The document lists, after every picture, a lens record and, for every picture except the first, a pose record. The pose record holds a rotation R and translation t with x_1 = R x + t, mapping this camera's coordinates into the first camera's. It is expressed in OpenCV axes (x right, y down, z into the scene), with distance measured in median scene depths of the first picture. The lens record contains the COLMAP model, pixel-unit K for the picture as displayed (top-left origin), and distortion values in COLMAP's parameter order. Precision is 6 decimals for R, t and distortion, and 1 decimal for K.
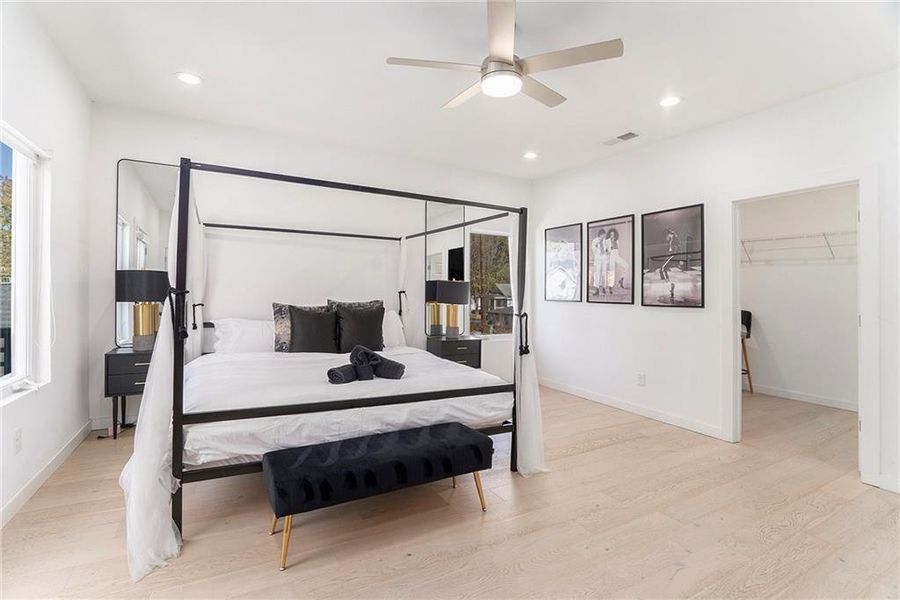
lens RADIAL K [[415.7, 0, 450.0], [0, 415.7, 300.0], [0, 0, 1]] dist [-0.023212, -0.000105]
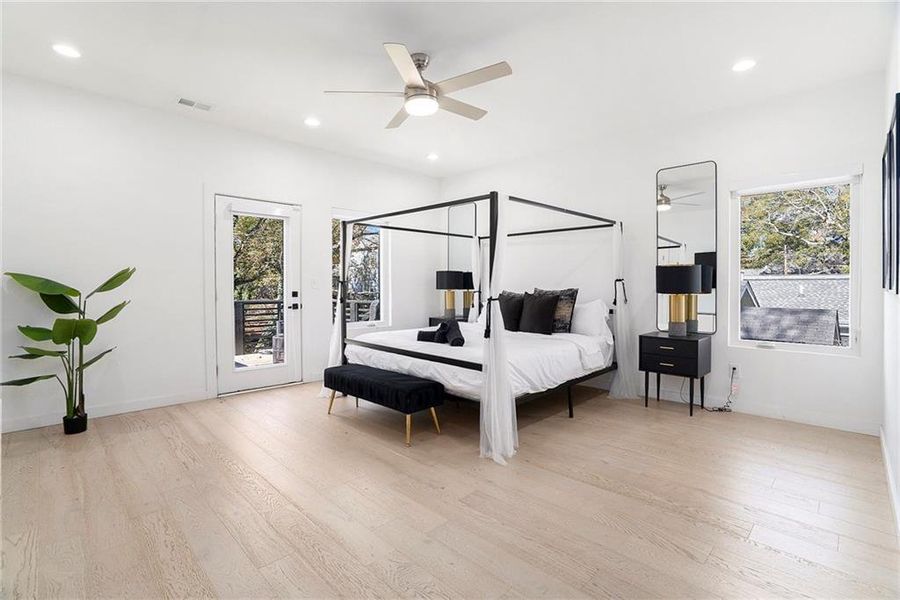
lens RADIAL K [[415.1, 0, 450.0], [0, 415.1, 300.0], [0, 0, 1]] dist [0.000769, 0.000005]
pose [[0.279466, 0.017783, -0.959991, 0.931386], [-0.000075, 0.999829, 0.018499, 0.016647], [0.960156, -0.005098, 0.279419, 0.517940]]
